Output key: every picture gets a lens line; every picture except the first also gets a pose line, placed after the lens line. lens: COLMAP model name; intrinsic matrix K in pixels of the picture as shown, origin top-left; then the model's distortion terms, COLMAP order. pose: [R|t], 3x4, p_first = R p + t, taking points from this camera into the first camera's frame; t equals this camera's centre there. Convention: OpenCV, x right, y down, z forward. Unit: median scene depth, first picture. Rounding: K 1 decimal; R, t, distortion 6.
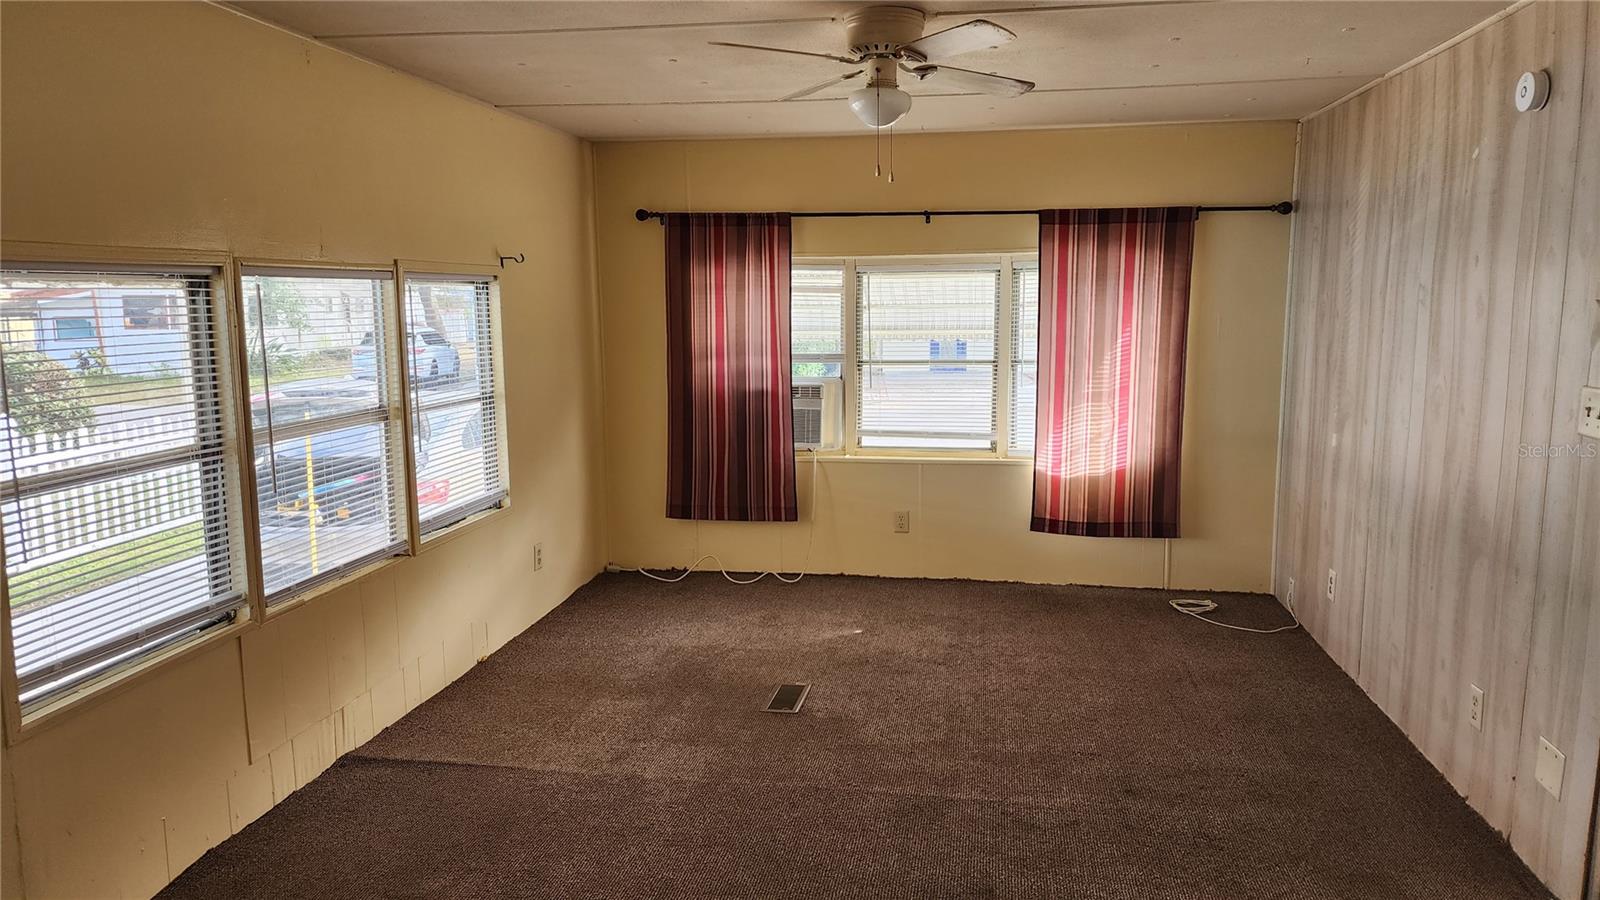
lens RADIAL K [[1122.5, 0, 801.8], [0, 1122.5, 441.4], [0, 0, 1]] dist [0.062612, -0.005587]
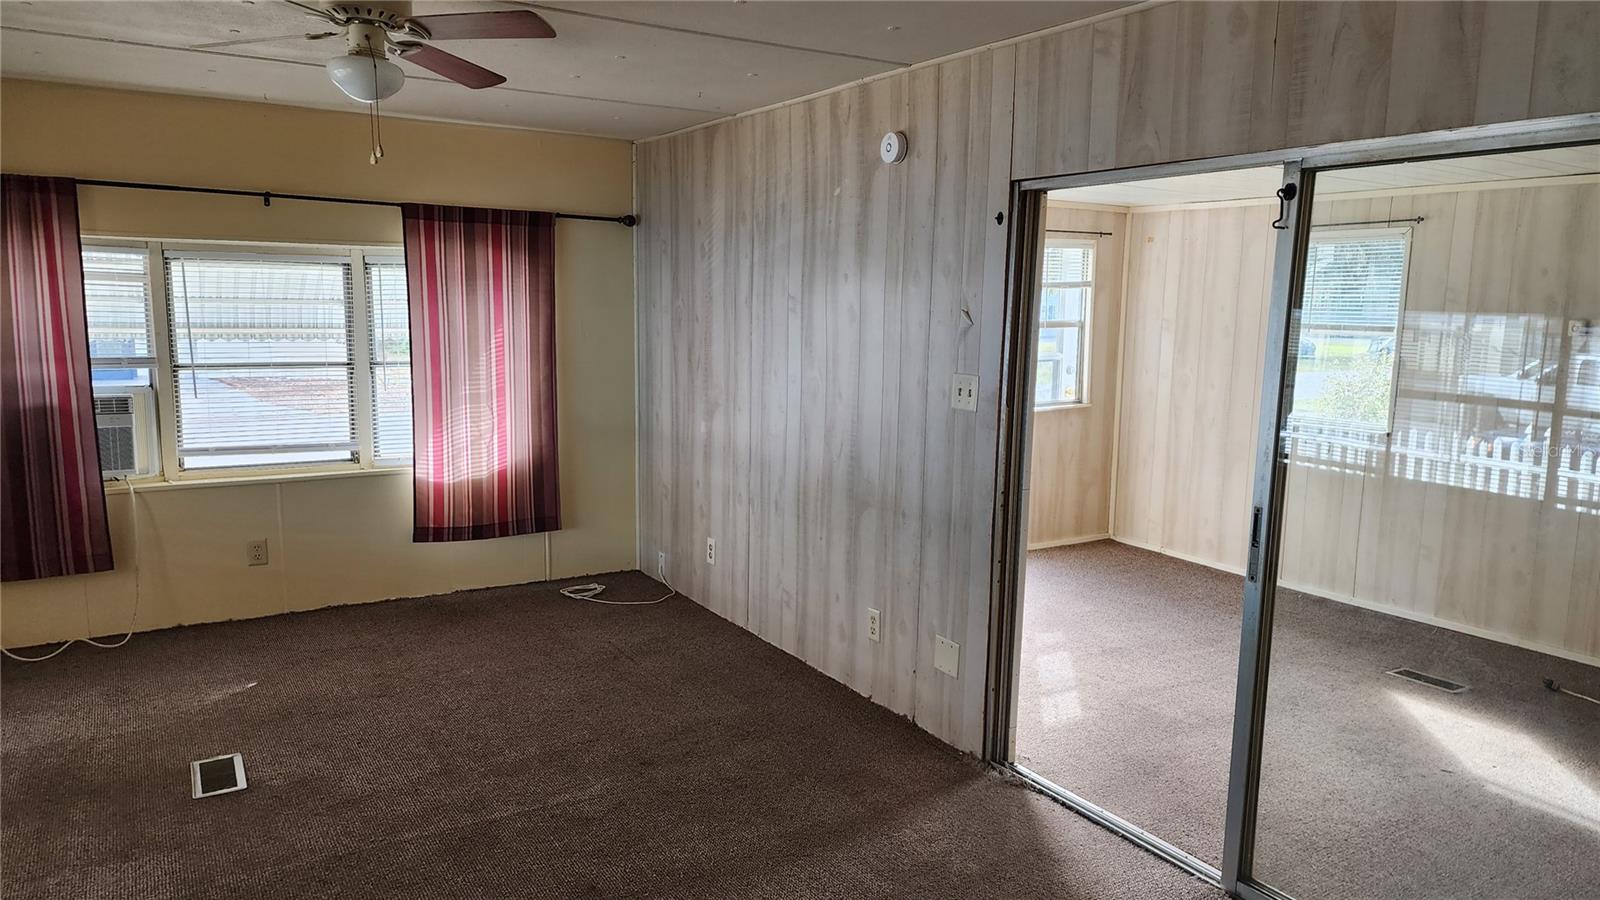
lens RADIAL K [[1129.3, 0, 800.0], [0, 1129.3, 450.0], [0, 0, 1]] dist [0.244559, -0.230204]
pose [[0.766754, -0.072083, 0.637881, -0.175032], [0.068810, 0.997179, 0.029973, -0.005103], [-0.638242, 0.020911, 0.769552, 0.042524]]
